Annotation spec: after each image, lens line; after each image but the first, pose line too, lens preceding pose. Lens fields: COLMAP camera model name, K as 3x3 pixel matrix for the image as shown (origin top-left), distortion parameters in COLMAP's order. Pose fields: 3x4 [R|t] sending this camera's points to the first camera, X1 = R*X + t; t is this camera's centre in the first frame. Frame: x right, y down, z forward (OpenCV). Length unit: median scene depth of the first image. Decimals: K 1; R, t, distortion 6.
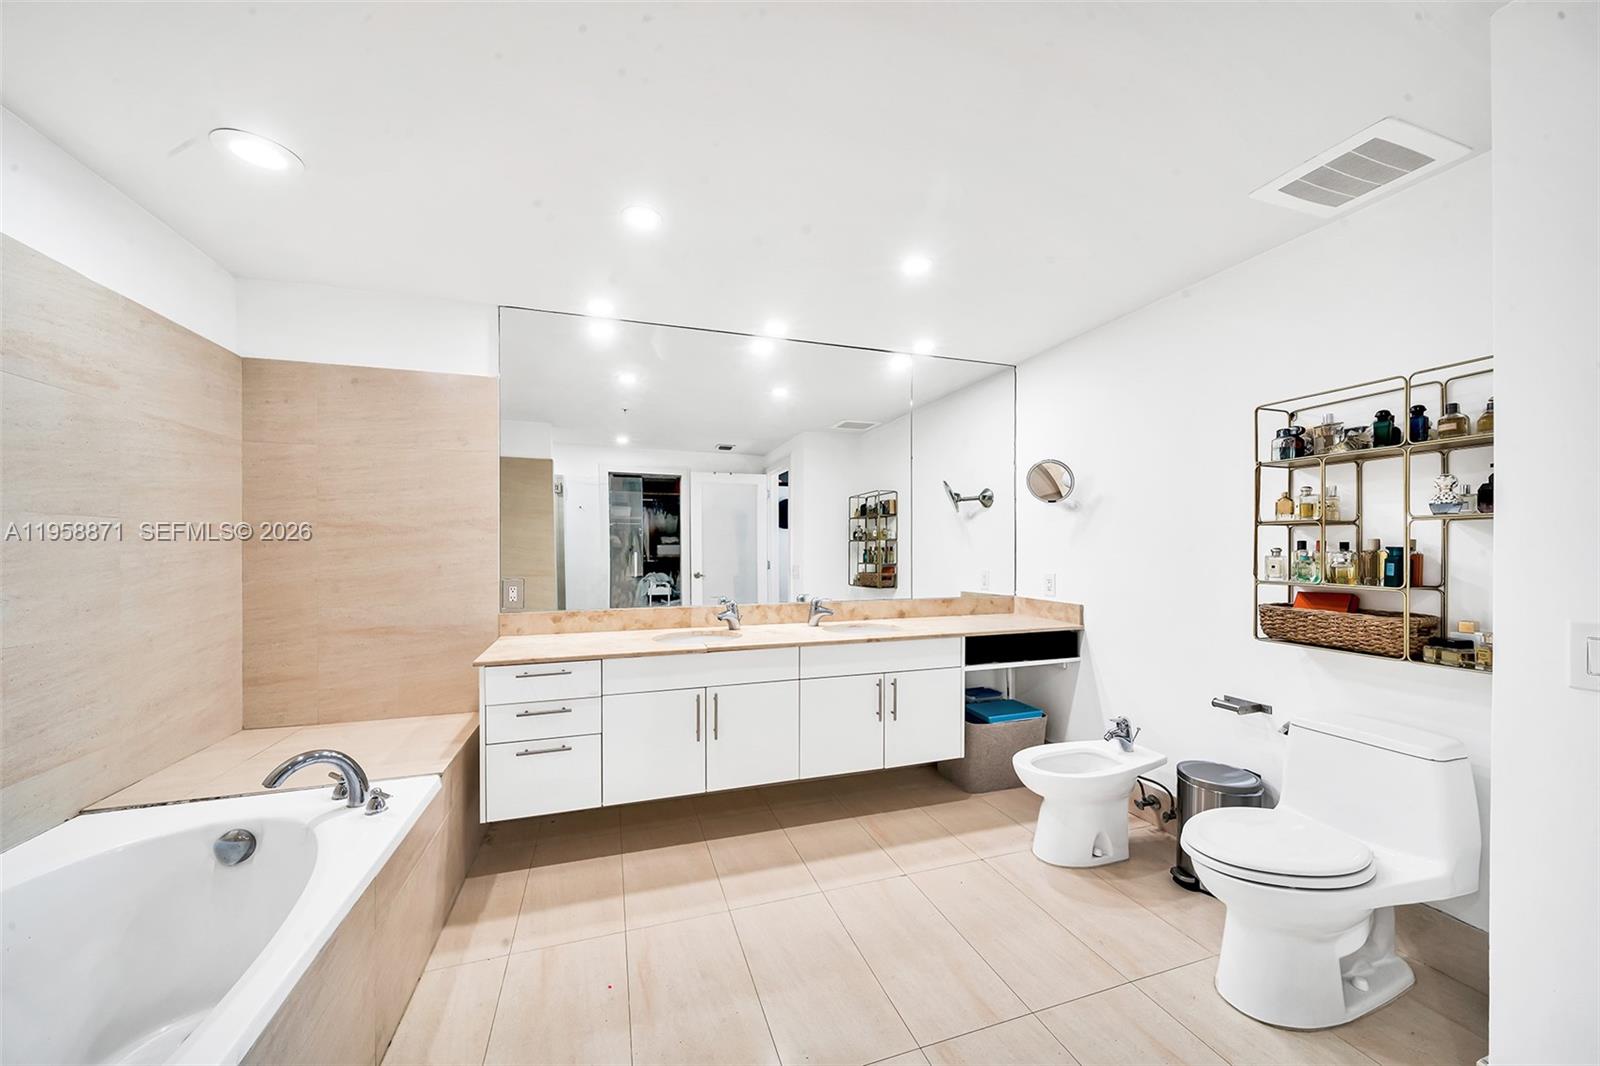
lens RADIAL K [[577.1, 0, 803.7], [0, 577.1, 542.6], [0, 0, 1]] dist [0.000067, -0.000379]
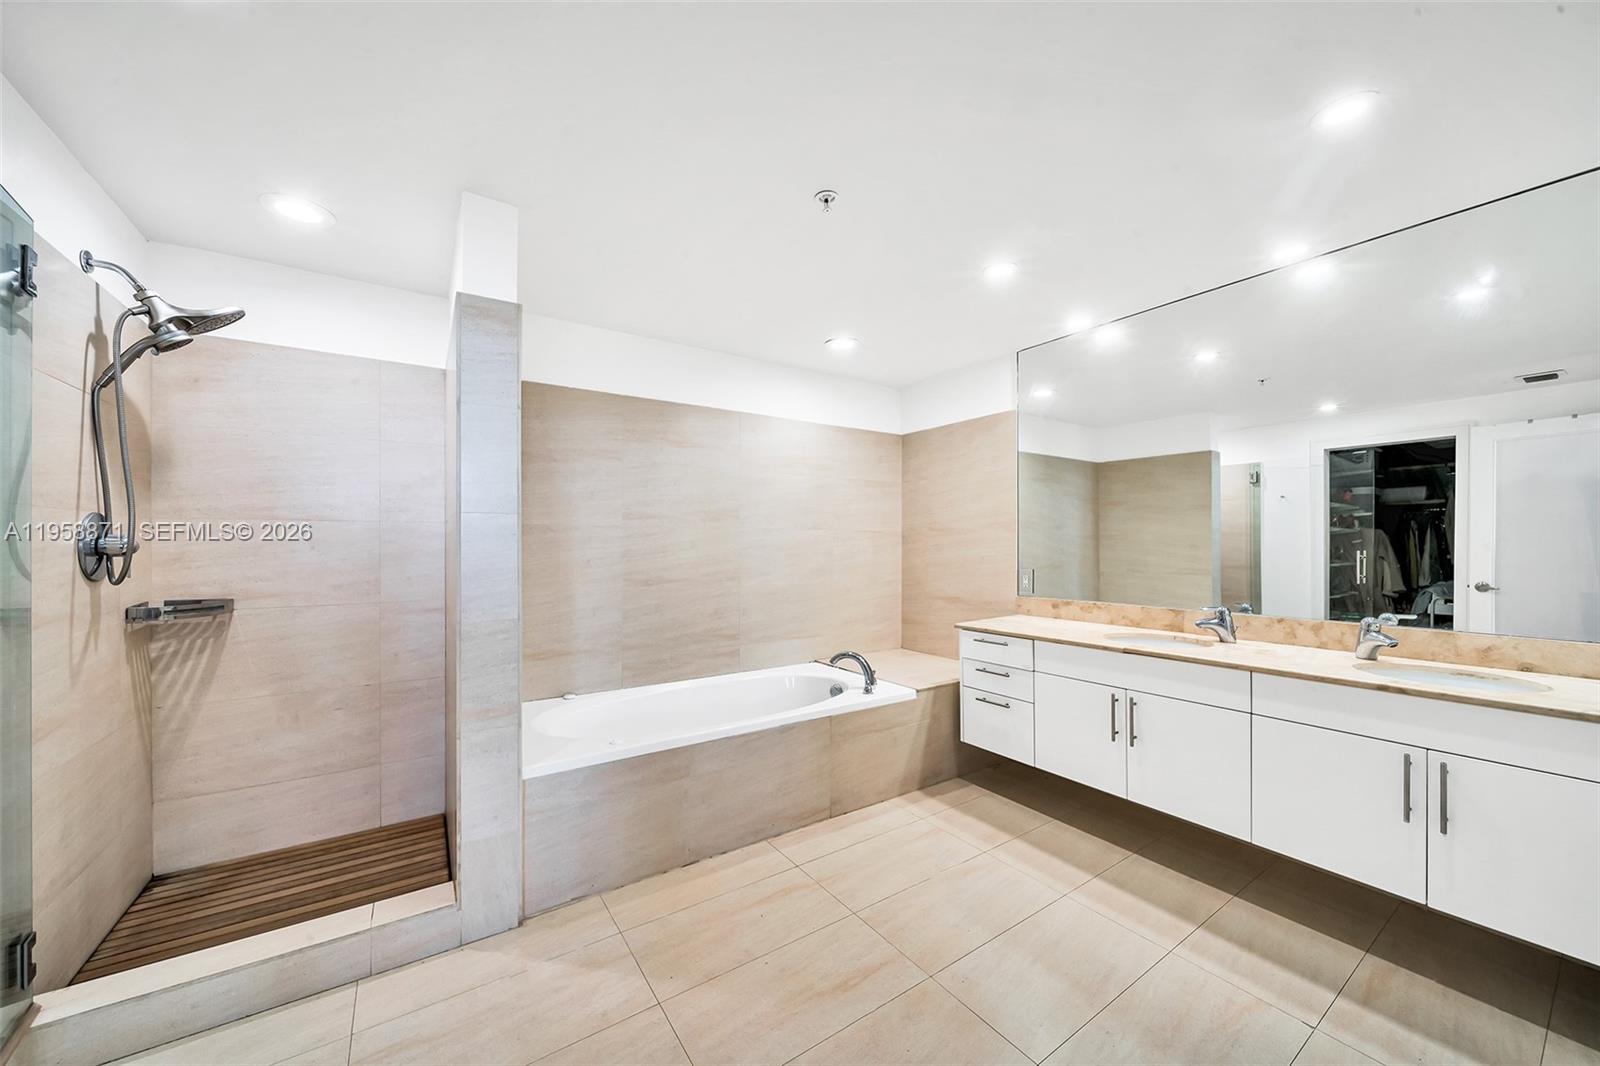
lens RADIAL K [[577.1, 0, 803.7], [0, 577.1, 542.6], [0, 0, 1]] dist [0.000067, -0.000379]
pose [[0.274004, -0.003058, -0.961724, 0.620238], [0.007869, 0.999969, -0.000937, 0.004377], [0.961696, -0.007311, 0.274019, 0.231031]]
